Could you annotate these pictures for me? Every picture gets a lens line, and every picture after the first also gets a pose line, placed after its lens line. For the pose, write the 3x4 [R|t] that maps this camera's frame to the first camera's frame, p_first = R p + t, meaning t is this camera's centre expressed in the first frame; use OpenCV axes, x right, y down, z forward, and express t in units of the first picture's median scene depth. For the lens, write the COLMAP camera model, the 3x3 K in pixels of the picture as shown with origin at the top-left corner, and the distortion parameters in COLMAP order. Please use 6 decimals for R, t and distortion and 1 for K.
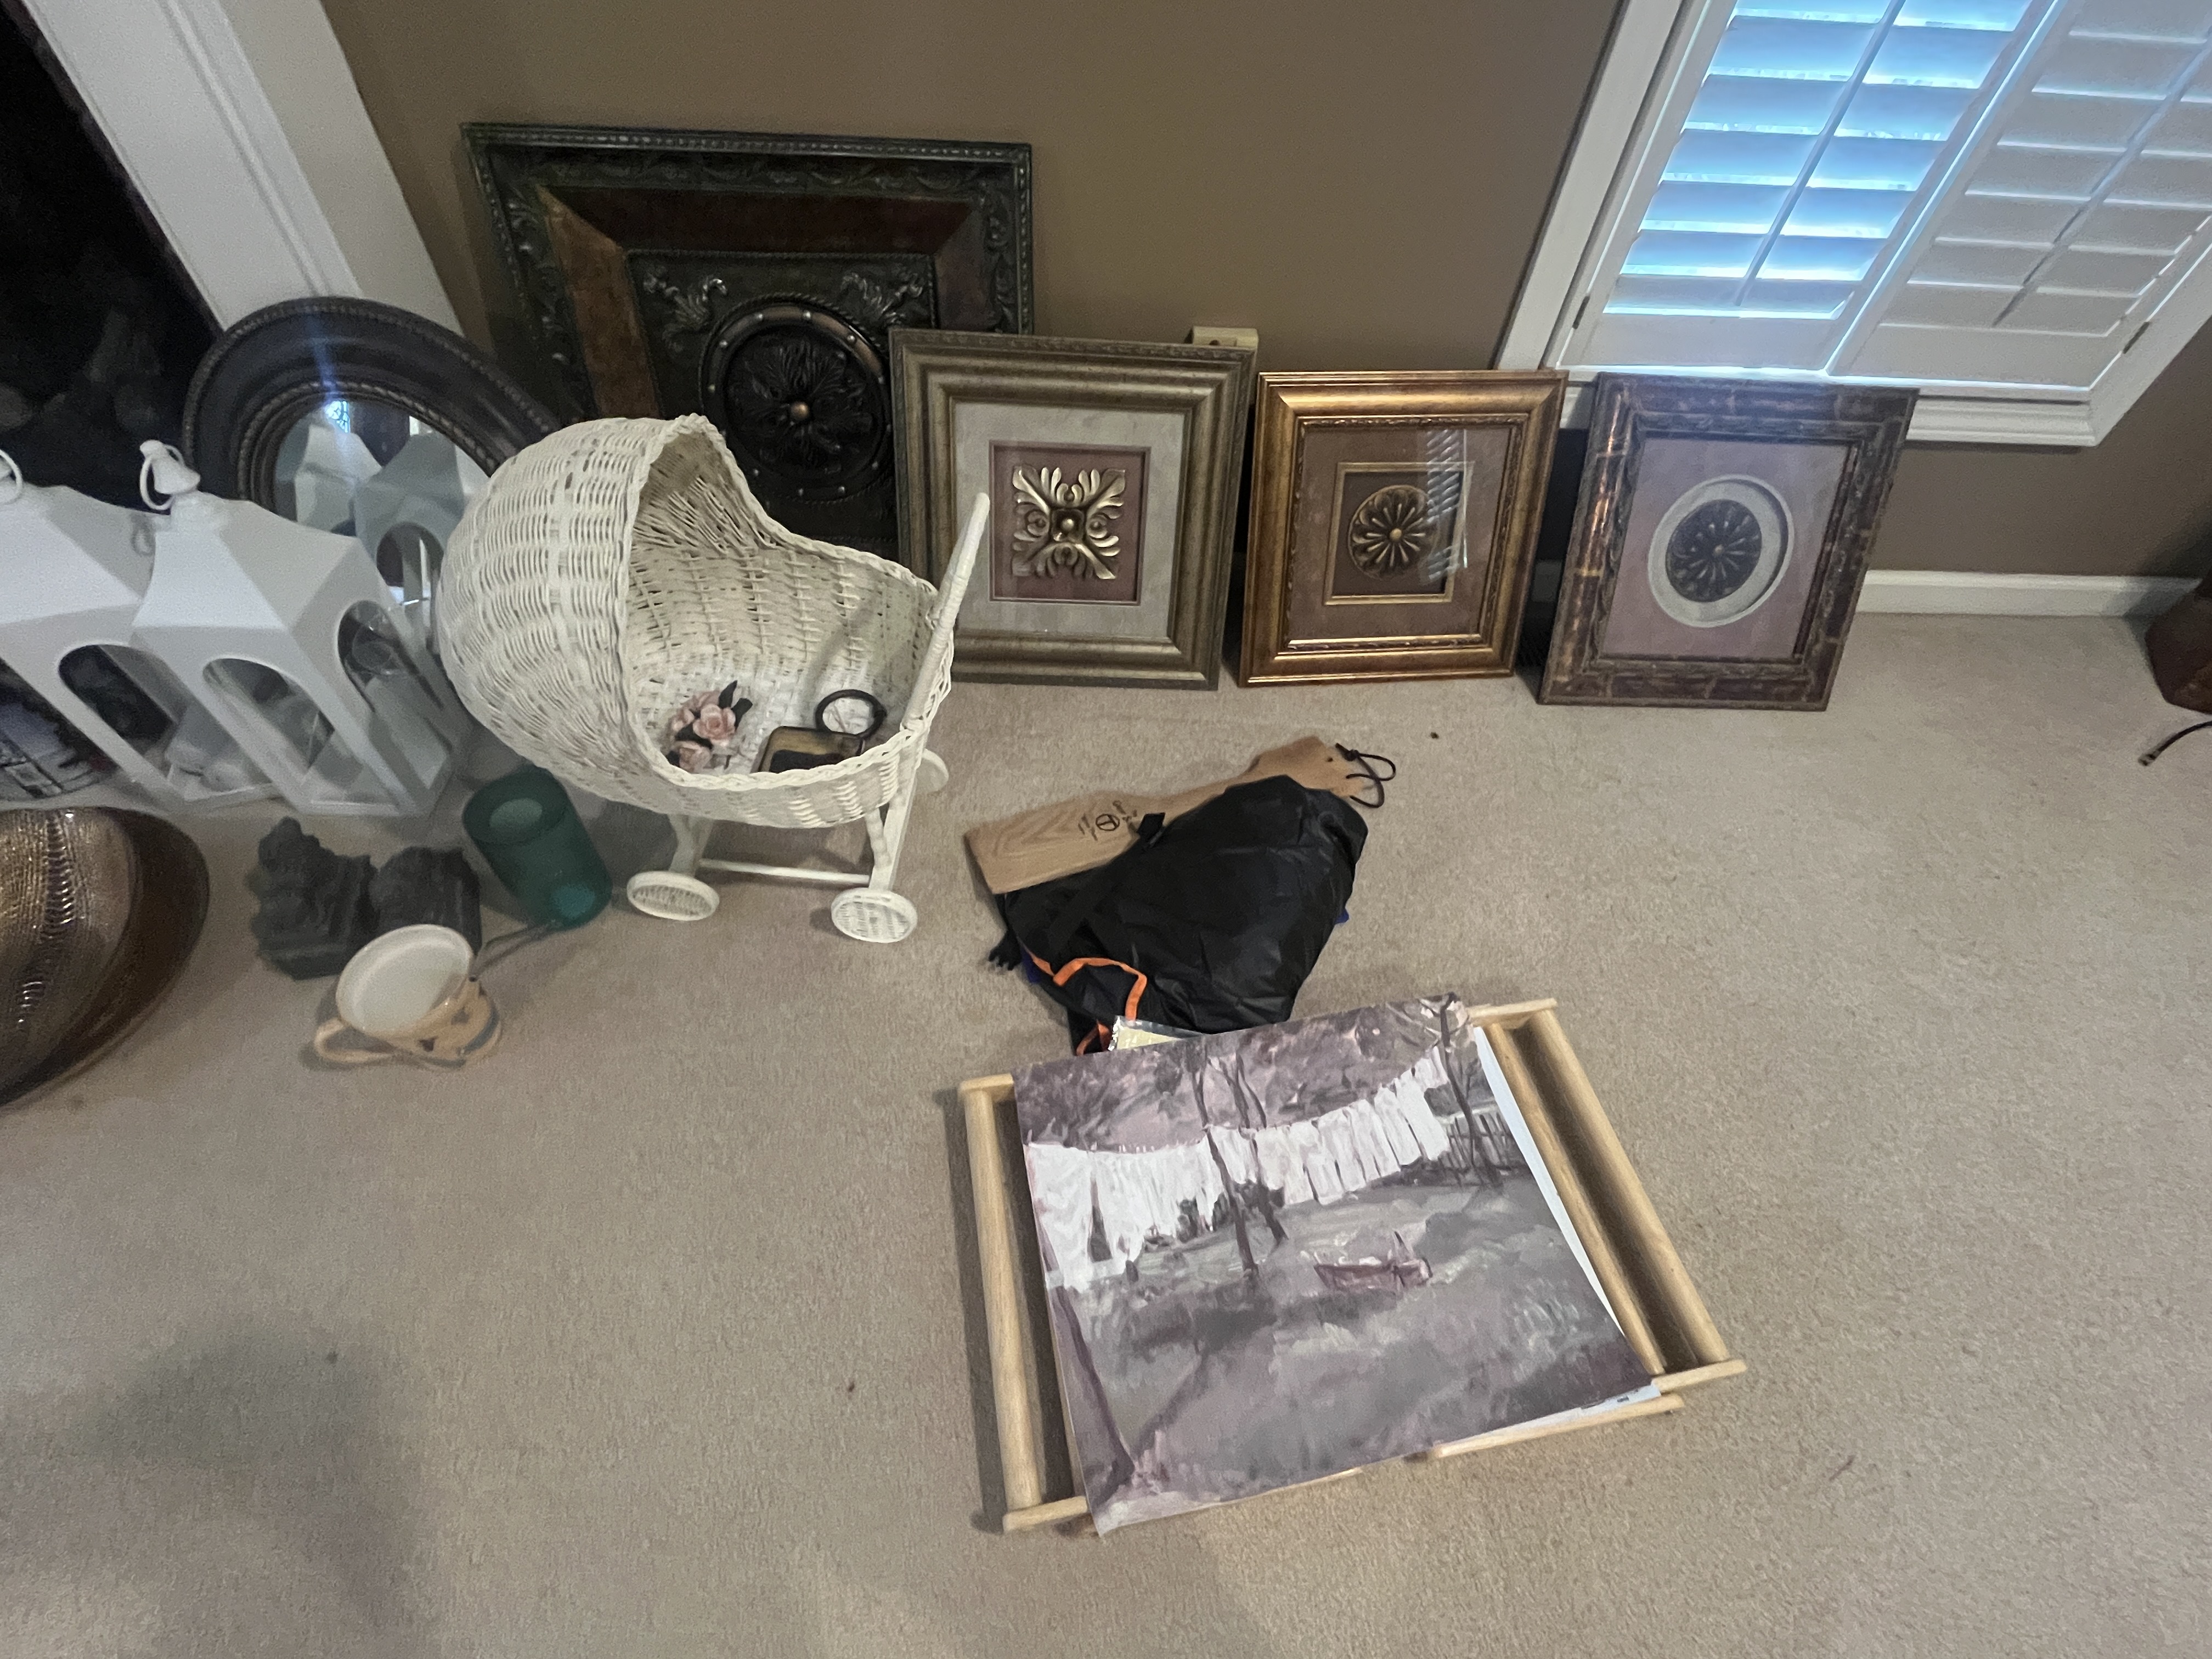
lens RADIAL K [[1011.8, 0, 1097.3], [0, 1011.8, 829.5], [0, 0, 1]] dist [-0.000497, 0.000075]
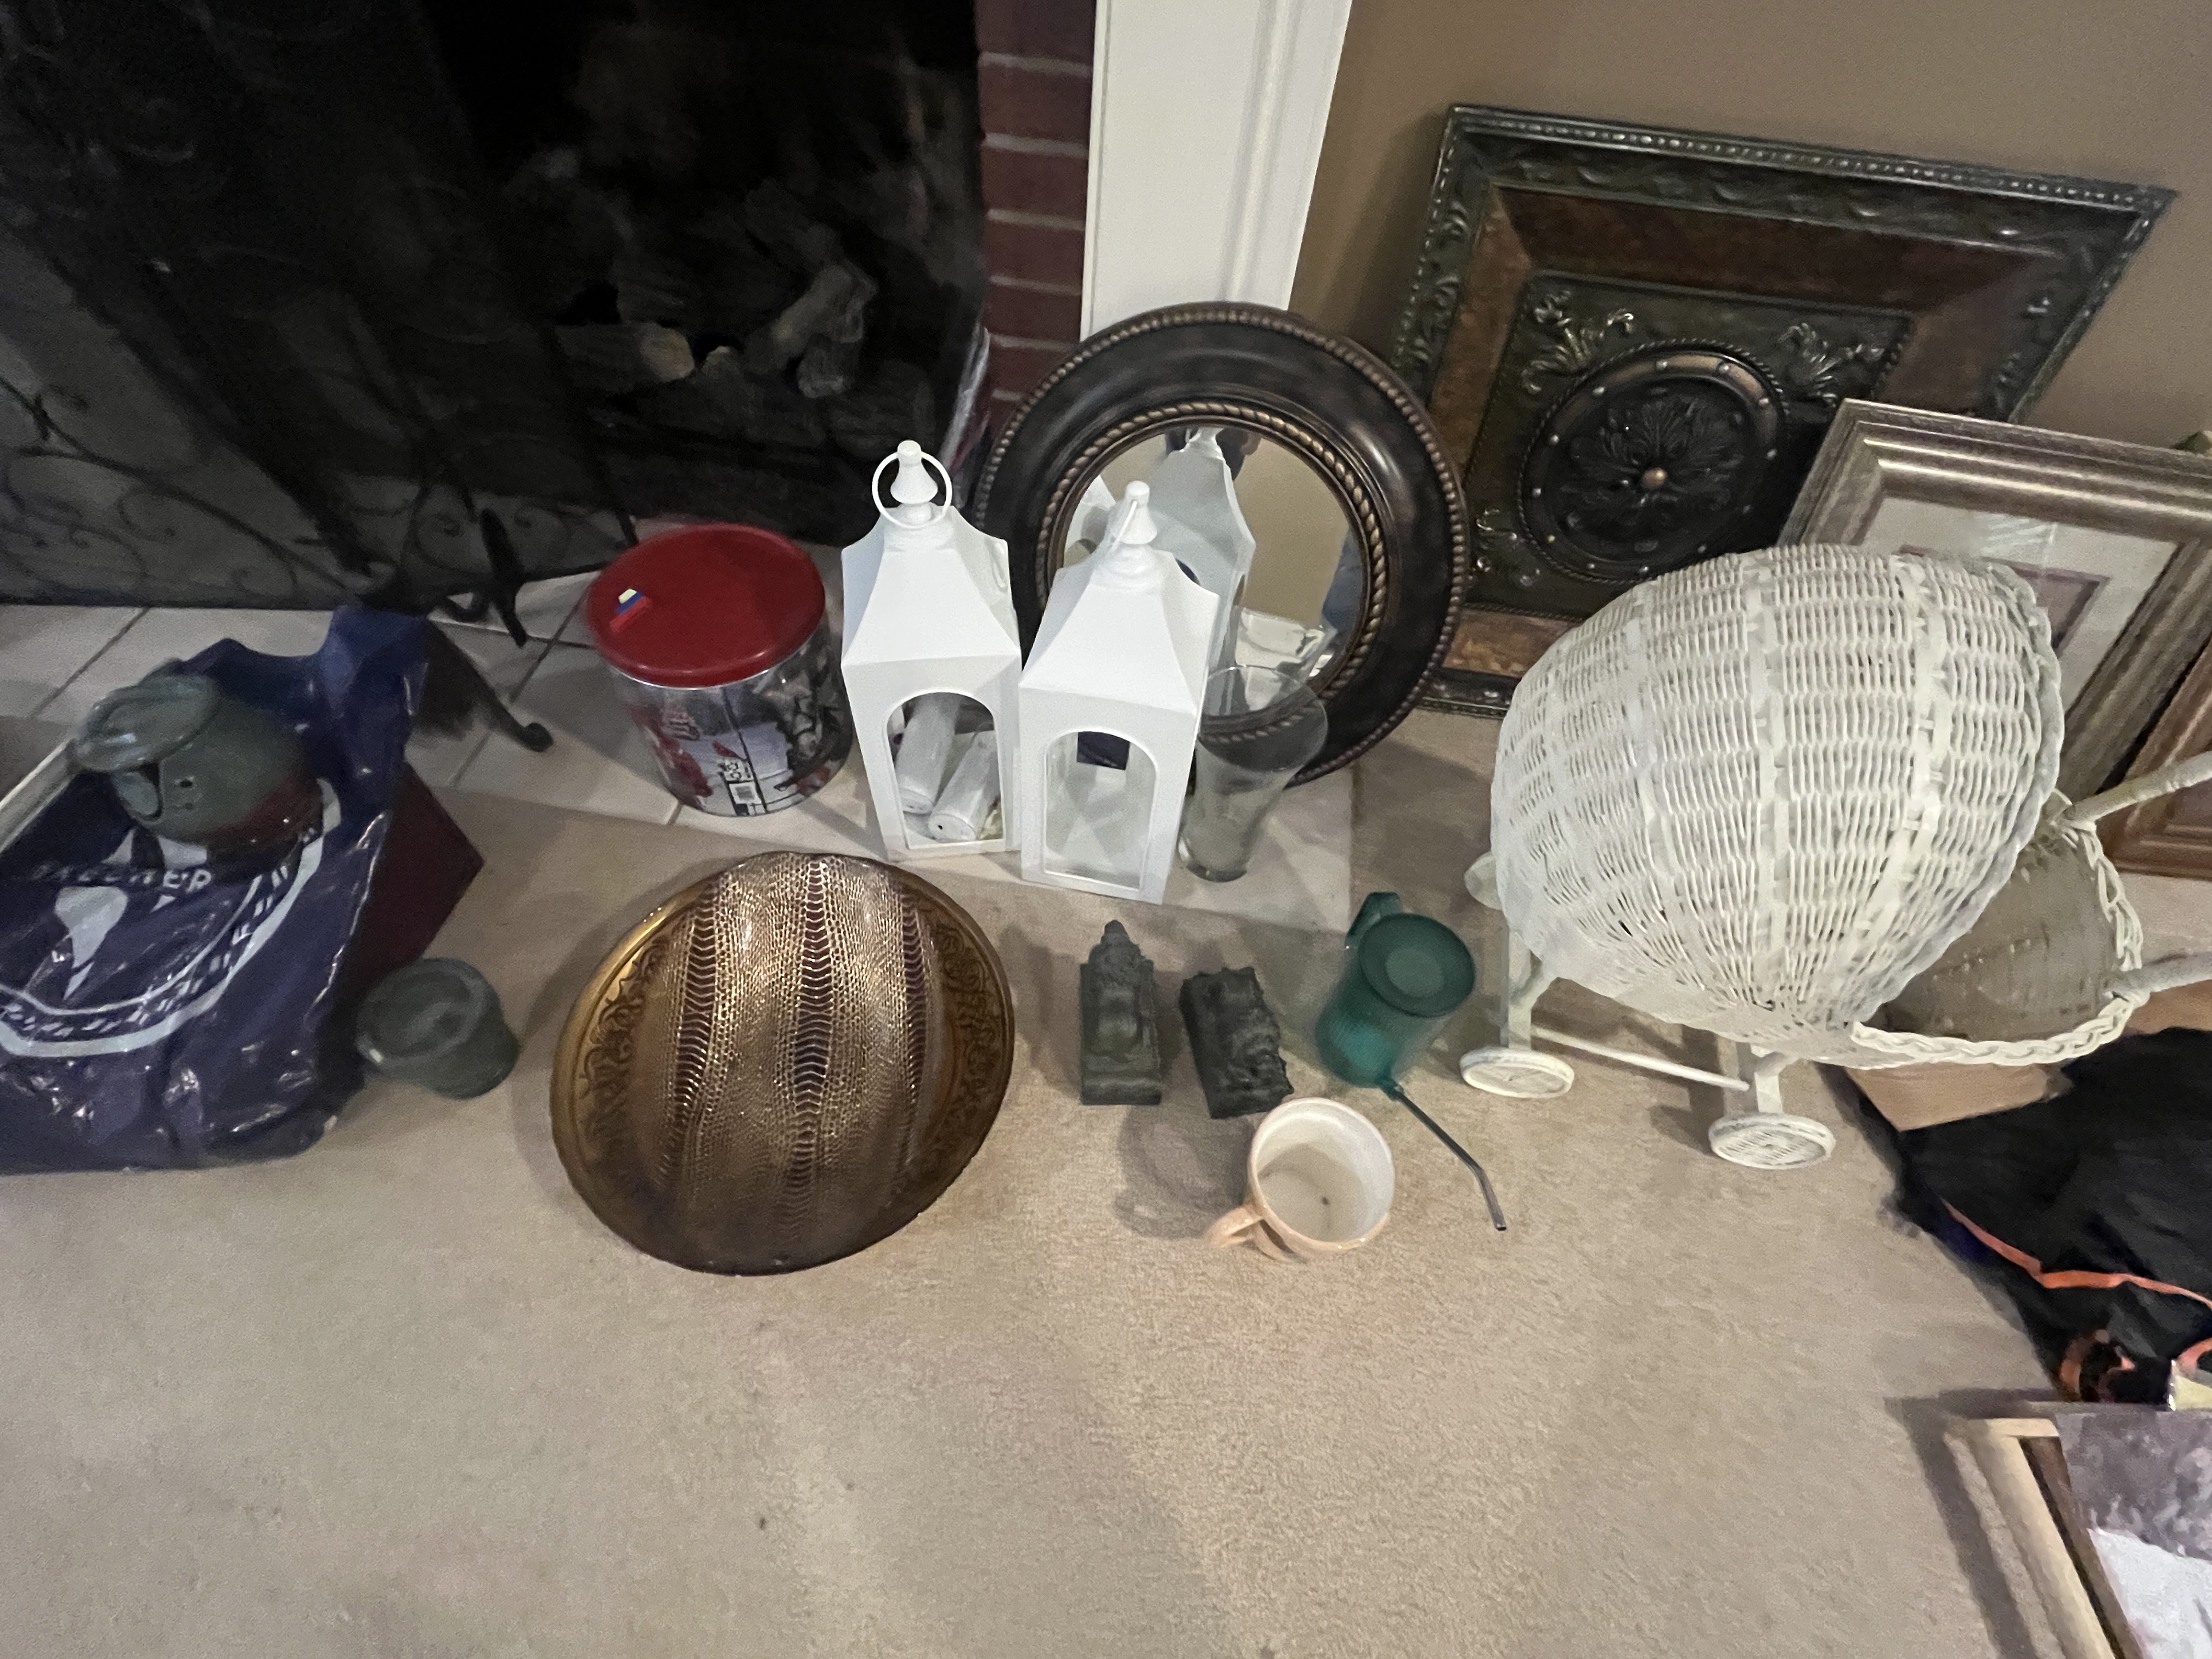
lens RADIAL K [[1011.8, 0, 1109.4], [0, 1011.8, 828.9], [0, 0, 1]] dist [-0.000497, 0.000075]
pose [[0.983508, 0.151822, -0.098292, -0.703624], [-0.148715, 0.988140, 0.038247, -0.114201], [0.102933, -0.022999, 0.994422, 0.152447]]
